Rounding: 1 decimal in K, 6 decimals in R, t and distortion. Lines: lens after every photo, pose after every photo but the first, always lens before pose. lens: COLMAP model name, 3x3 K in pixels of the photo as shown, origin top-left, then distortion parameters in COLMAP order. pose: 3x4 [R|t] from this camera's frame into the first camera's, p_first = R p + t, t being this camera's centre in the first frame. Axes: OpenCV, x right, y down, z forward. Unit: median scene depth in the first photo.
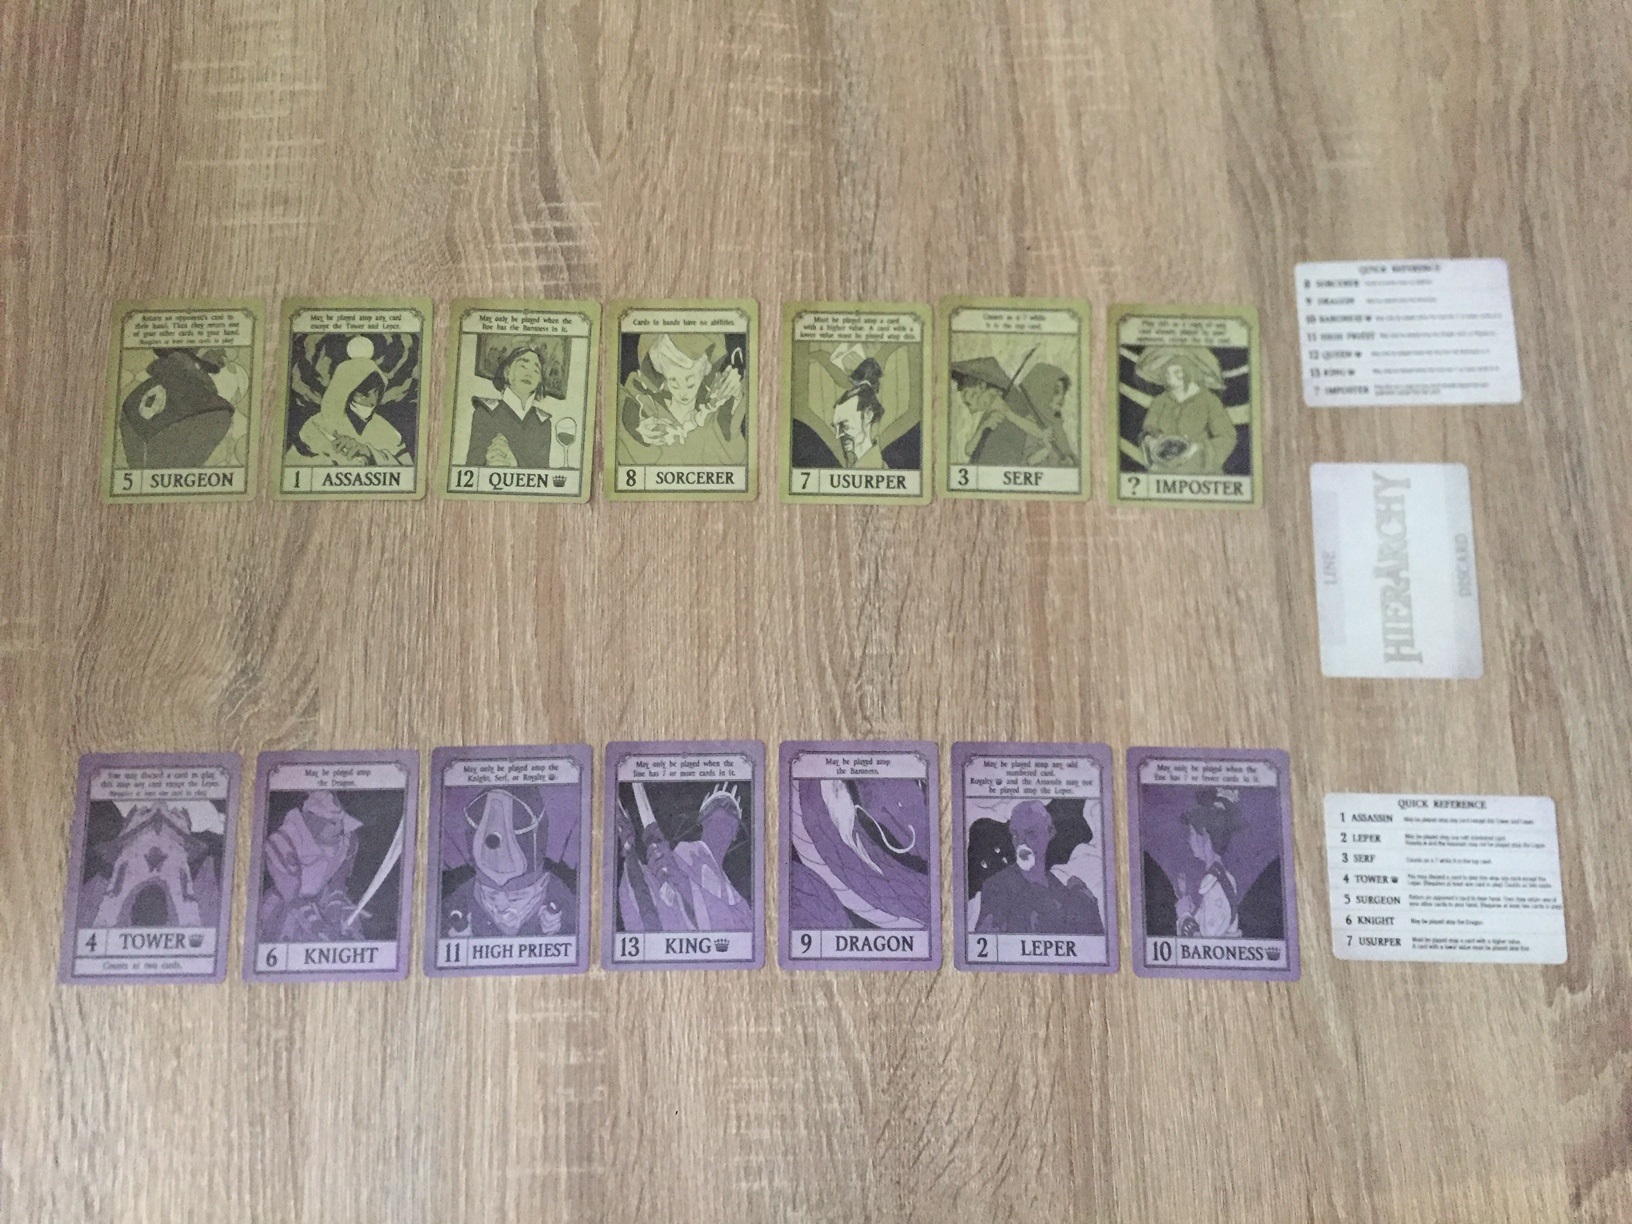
lens RADIAL K [[1436.2, 0, 809.8], [0, 1436.2, 602.8], [0, 0, 1]] dist [0.092036, -0.167475]
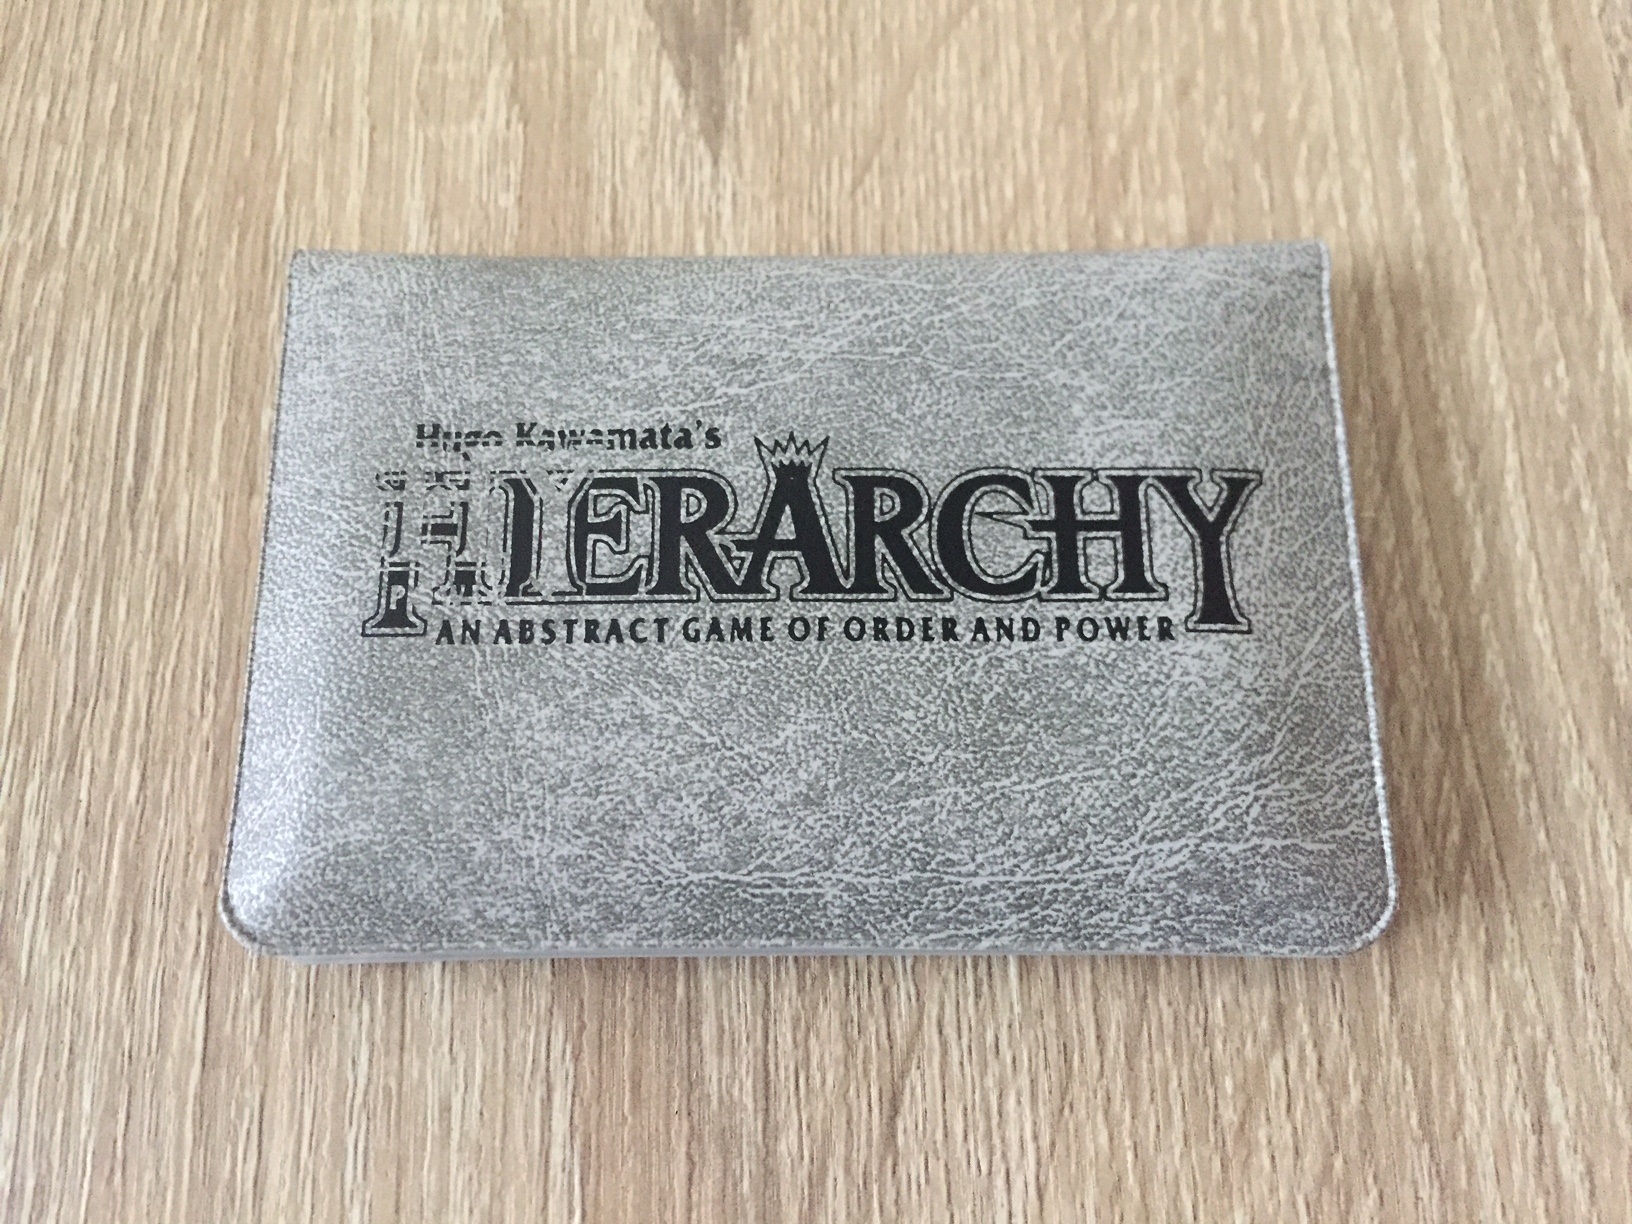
lens RADIAL K [[1436.2, 0, 800.7], [0, 1436.2, 606.5], [0, 0, 1]] dist [0.092036, -0.167475]
pose [[0.999951, -0.002384, -0.009648, -0.134574], [0.001682, 0.997396, -0.072100, 0.044196], [0.009794, 0.072080, 0.997351, 0.739683]]
